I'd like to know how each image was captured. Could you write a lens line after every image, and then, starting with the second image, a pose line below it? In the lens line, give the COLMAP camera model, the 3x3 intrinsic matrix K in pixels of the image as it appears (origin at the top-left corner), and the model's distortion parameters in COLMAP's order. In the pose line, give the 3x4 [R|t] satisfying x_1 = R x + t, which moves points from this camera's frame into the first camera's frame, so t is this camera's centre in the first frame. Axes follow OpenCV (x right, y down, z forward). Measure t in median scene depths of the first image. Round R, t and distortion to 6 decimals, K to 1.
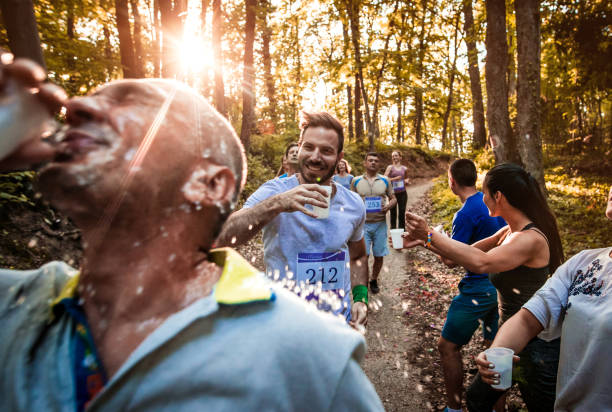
lens RADIAL K [[483.4, 0, 357.5], [0, 483.4, 203.9], [0, 0, 1]] dist [-0.011300, 0.012519]
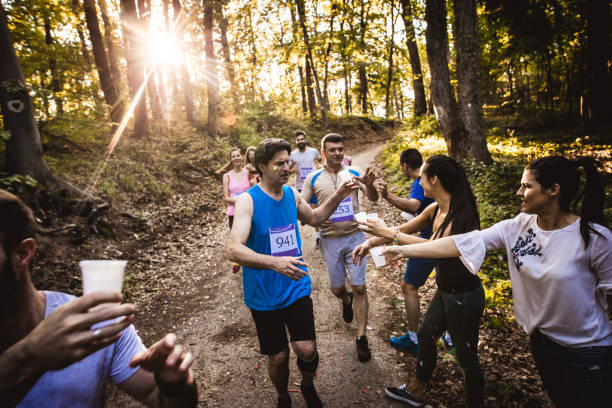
lens RADIAL K [[406.2, 0, 306.6], [0, 406.2, 183.3], [0, 0, 1]] dist [-0.006309, 0.002278]
pose [[0.997332, -0.071302, -0.015648, -0.007122], [0.072085, 0.995766, 0.057034, -0.024535], [0.011515, -0.058009, 0.998250, 0.041037]]
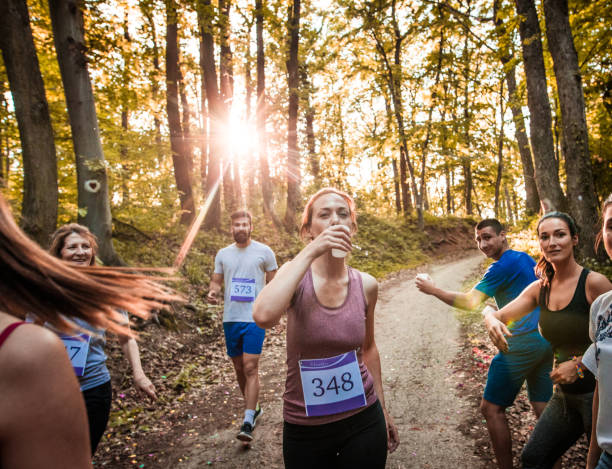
lens RADIAL K [[516.8, 0, 367.0], [0, 516.8, 214.6], [0, 0, 1]] dist [-0.009085, -0.002118]
pose [[0.995316, -0.051135, -0.082050, 0.007960], [0.039304, 0.989396, -0.139823, 0.011244], [0.088330, 0.135943, 0.986771, -0.024170]]
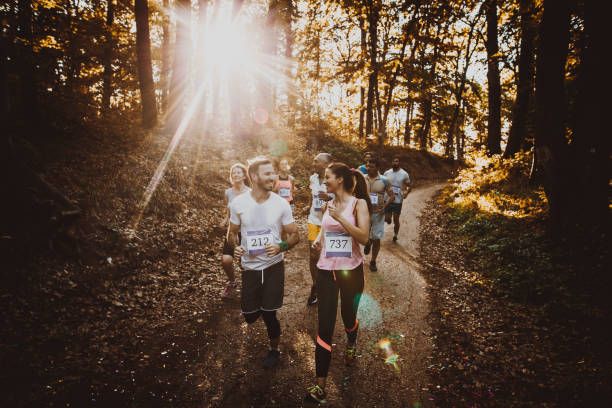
lens RADIAL K [[343.4, 0, 324.2], [0, 343.4, 188.2], [0, 0, 1]] dist [-0.001275, 0.000192]
pose [[0.992289, 0.077445, -0.096772, -0.011610], [-0.075907, 0.996925, 0.019474, -0.031866], [0.097983, -0.011978, 0.995116, 0.230404]]
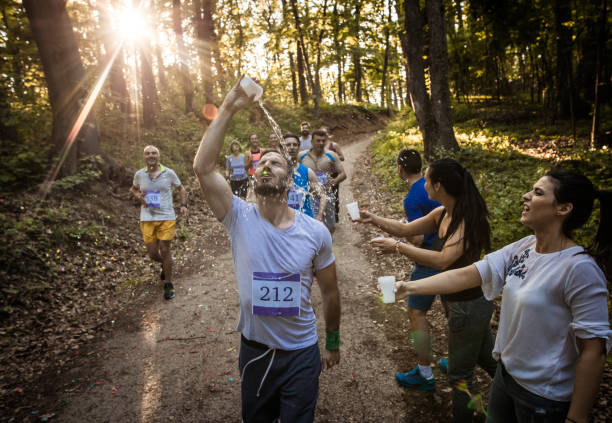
lens RADIAL K [[642.1, 0, 306.0], [0, 642.1, 211.5], [0, 0, 1]] dist [0.015526, -0.012299]
pose [[0.997239, -0.070457, 0.023463, -0.041867], [0.068312, 0.994269, 0.082233, -0.006296], [-0.029122, -0.080403, 0.996337, -0.436406]]
